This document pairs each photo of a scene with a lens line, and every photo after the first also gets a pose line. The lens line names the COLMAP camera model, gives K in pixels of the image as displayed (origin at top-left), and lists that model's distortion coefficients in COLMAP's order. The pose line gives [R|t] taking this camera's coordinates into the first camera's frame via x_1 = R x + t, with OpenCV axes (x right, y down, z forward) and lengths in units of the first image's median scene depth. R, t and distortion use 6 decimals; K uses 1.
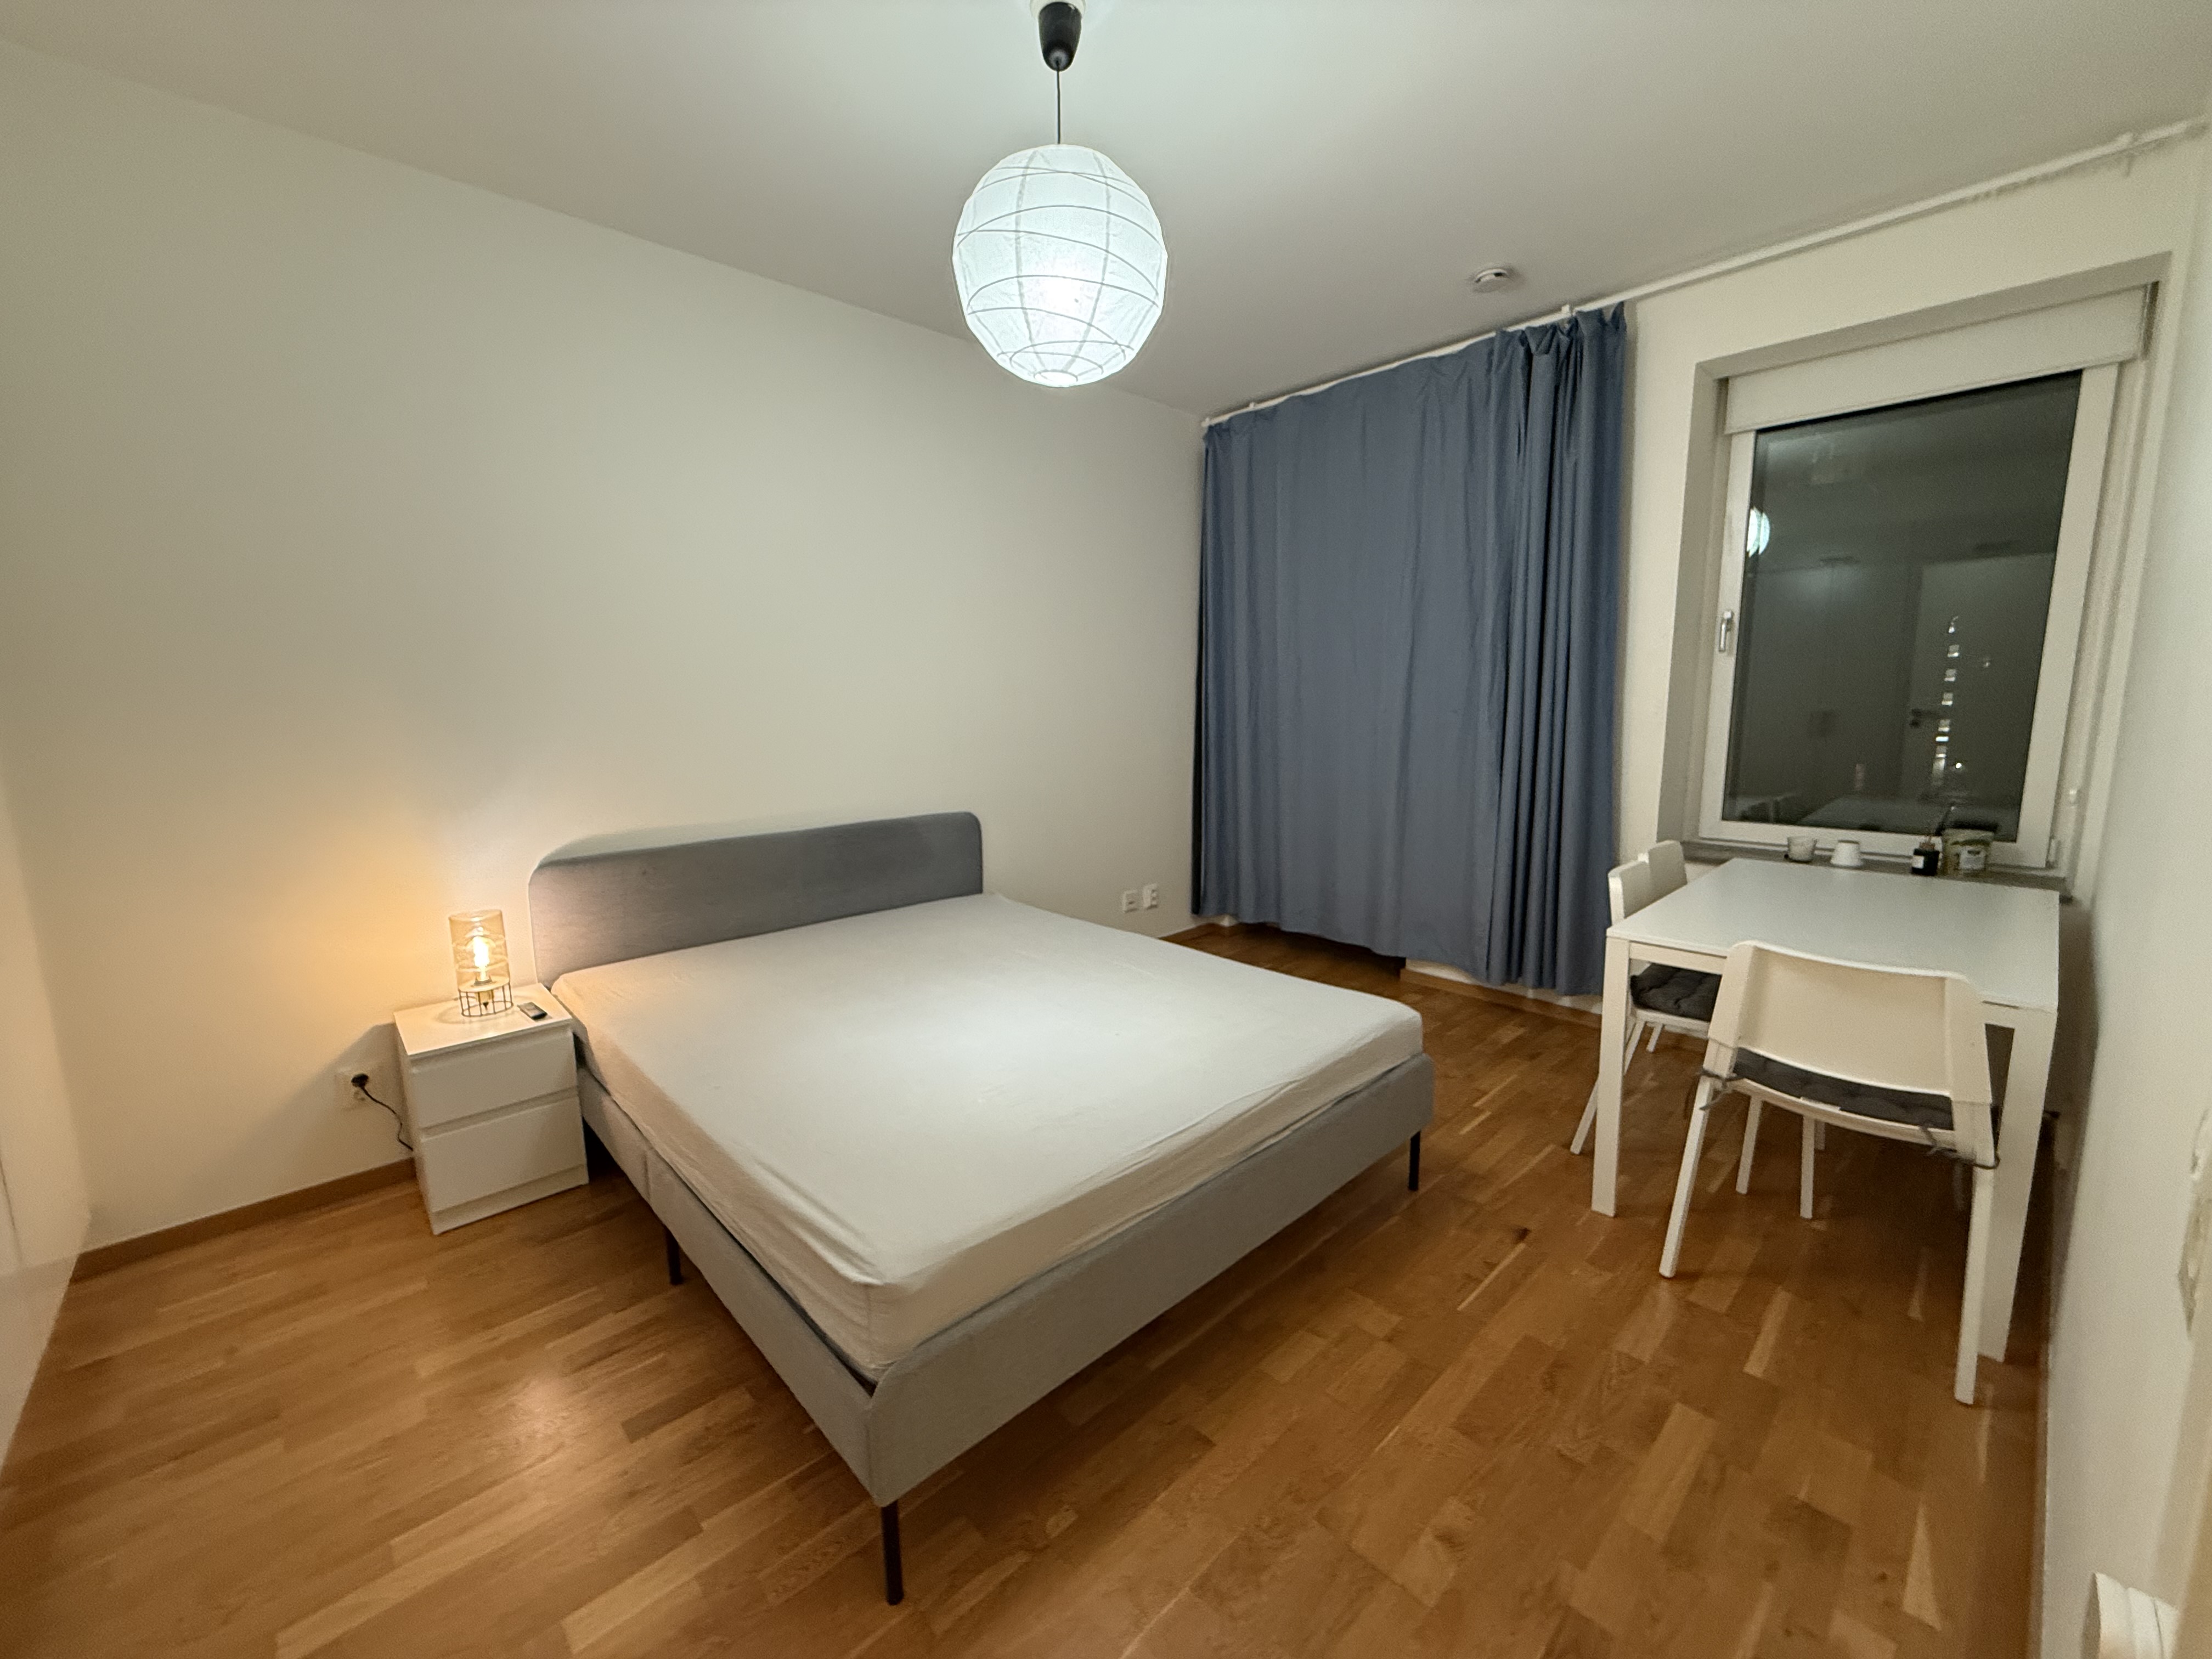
lens RADIAL K [[884.0, 0, 1106.0], [0, 884.0, 829.5], [0, 0, 1]] dist [-0.000432, 0.000092]
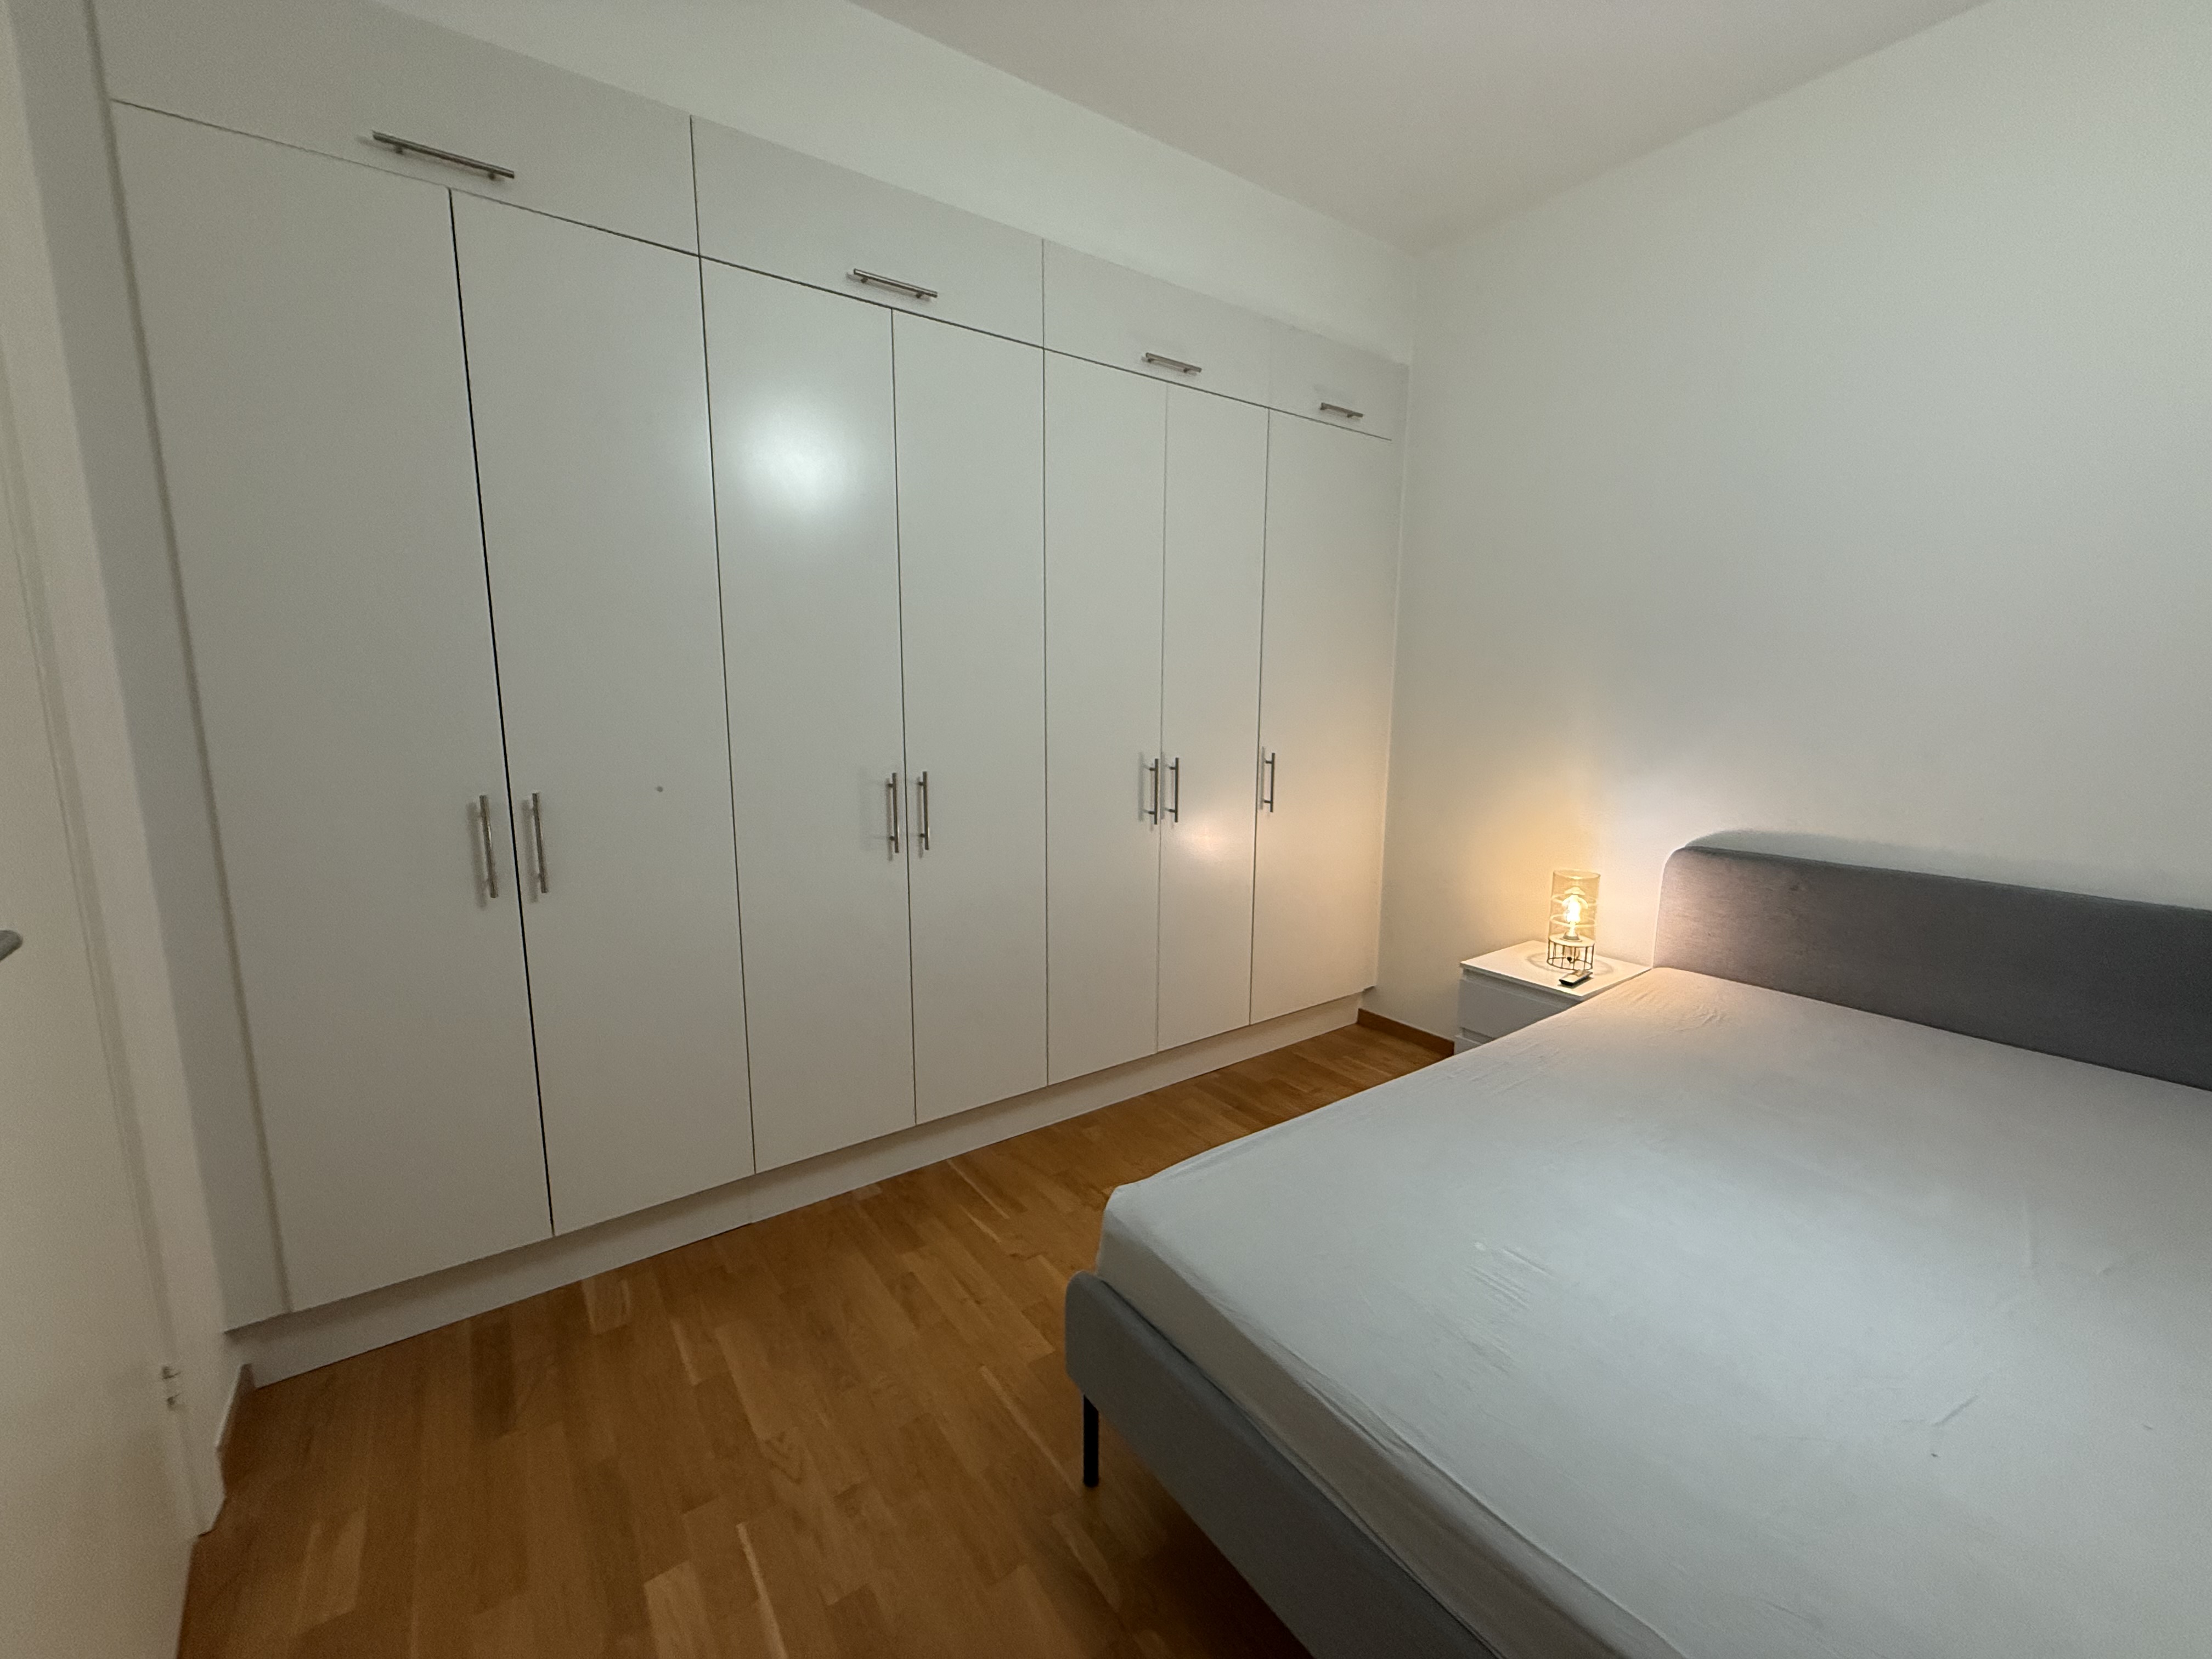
lens RADIAL K [[884.0, 0, 1106.0], [0, 884.0, 829.5], [0, 0, 1]] dist [-0.000432, 0.000092]
pose [[-0.135111, 0.166305, -0.976774, 0.510645], [-0.145810, 0.971743, 0.185618, -0.091937], [0.980043, 0.167503, -0.107044, 0.729476]]
